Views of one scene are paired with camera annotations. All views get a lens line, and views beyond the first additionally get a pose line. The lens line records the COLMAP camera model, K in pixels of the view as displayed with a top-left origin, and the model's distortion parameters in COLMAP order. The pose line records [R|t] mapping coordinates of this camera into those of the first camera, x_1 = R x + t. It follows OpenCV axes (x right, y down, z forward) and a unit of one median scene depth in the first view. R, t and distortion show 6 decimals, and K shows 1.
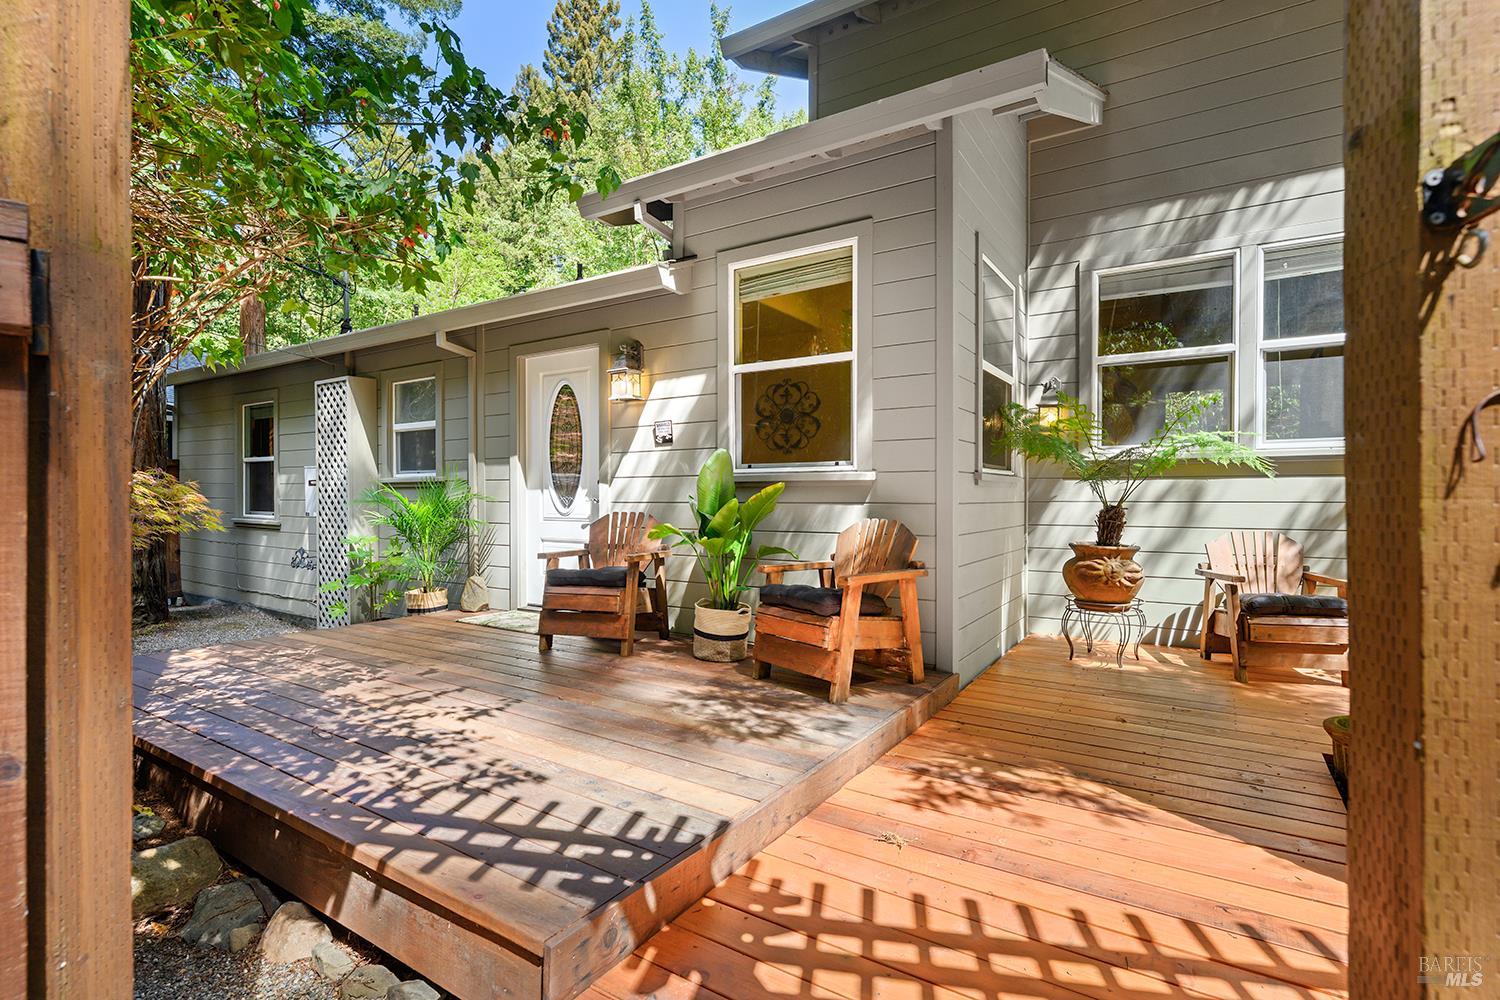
lens RADIAL K [[718.4, 0, 750.0], [0, 718.4, 500.0], [0, 0, 1]] dist [-0.002089, -0.000055]
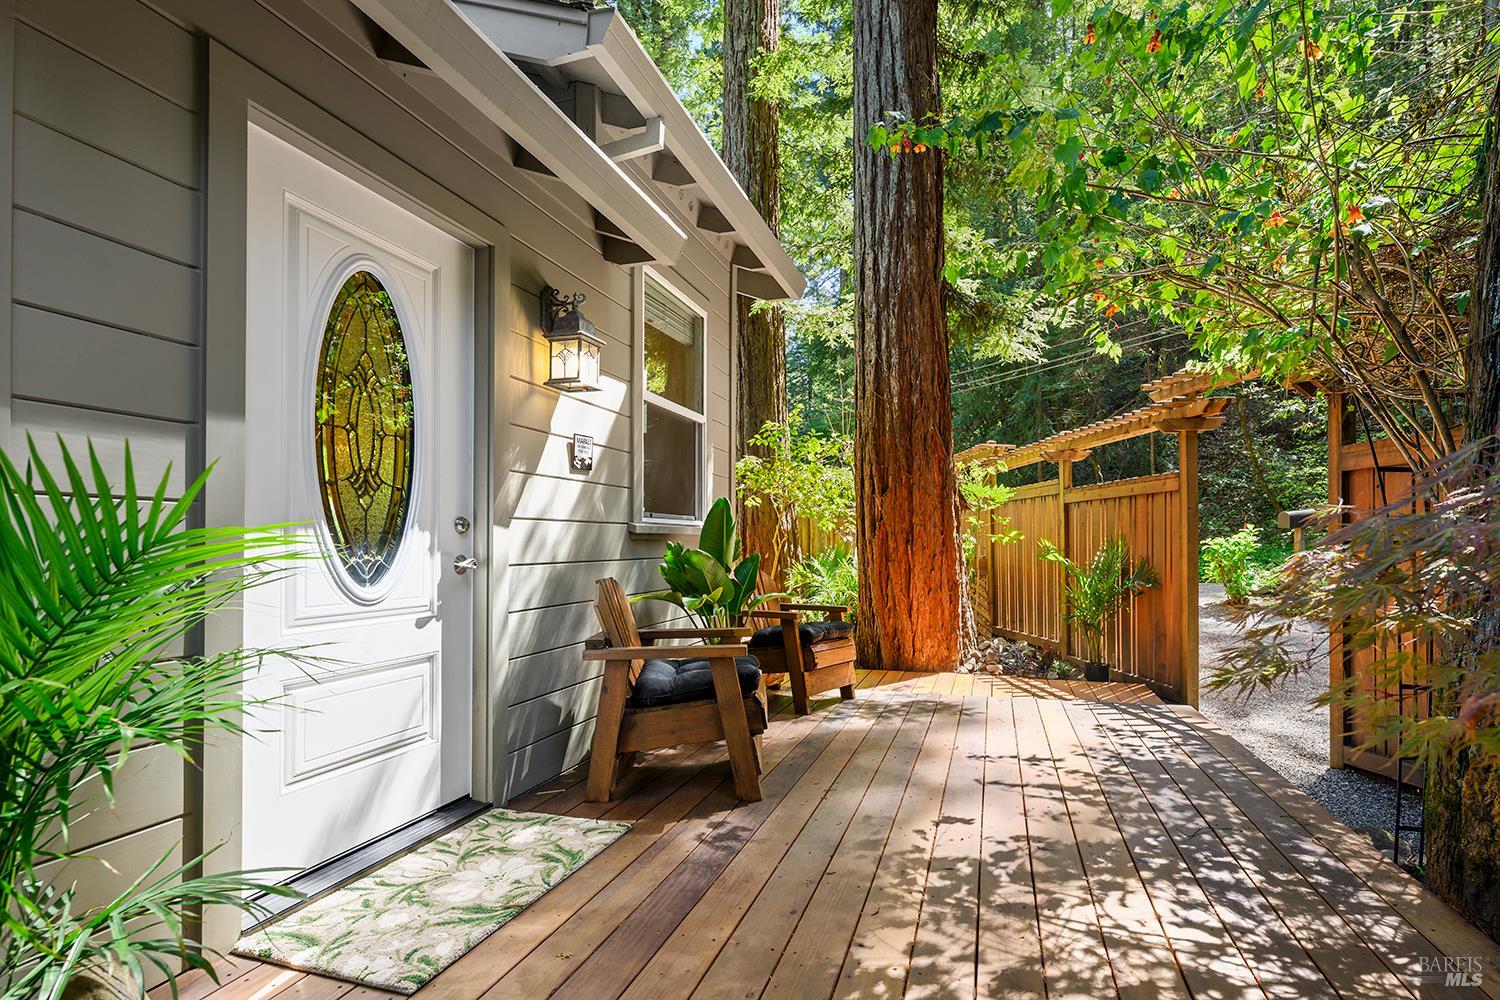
lens RADIAL K [[717.2, 0, 748.8], [0, 717.2, 547.8], [0, 0, 1]] dist [0.001123, 0.000043]
pose [[-0.242280, -0.005491, 0.970191, -1.213199], [0.007572, 0.999943, 0.007550, -0.018812], [-0.970177, 0.009175, -0.242224, 1.567784]]
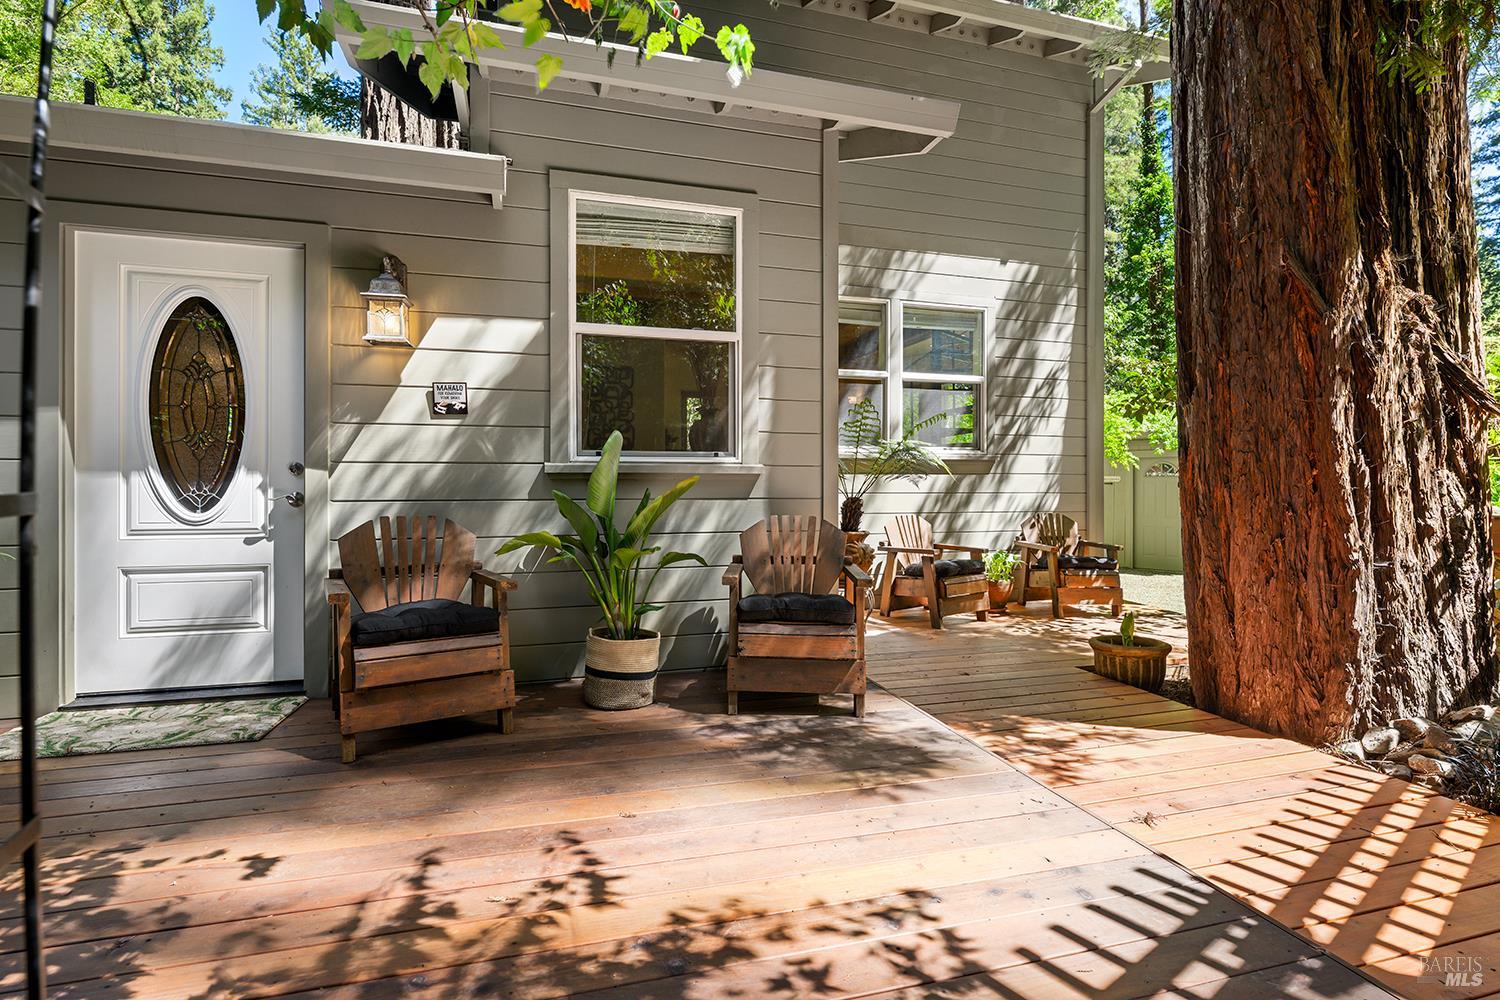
lens RADIAL K [[698.9, 0, 750.8], [0, 698.9, 487.8], [0, 0, 1]] dist [-0.001654, -0.000290]
pose [[0.661948, -0.002477, 0.749545, -0.672567], [0.003033, 0.999995, 0.000626, -0.011830], [-0.749543, 0.001859, 0.661953, 0.520405]]
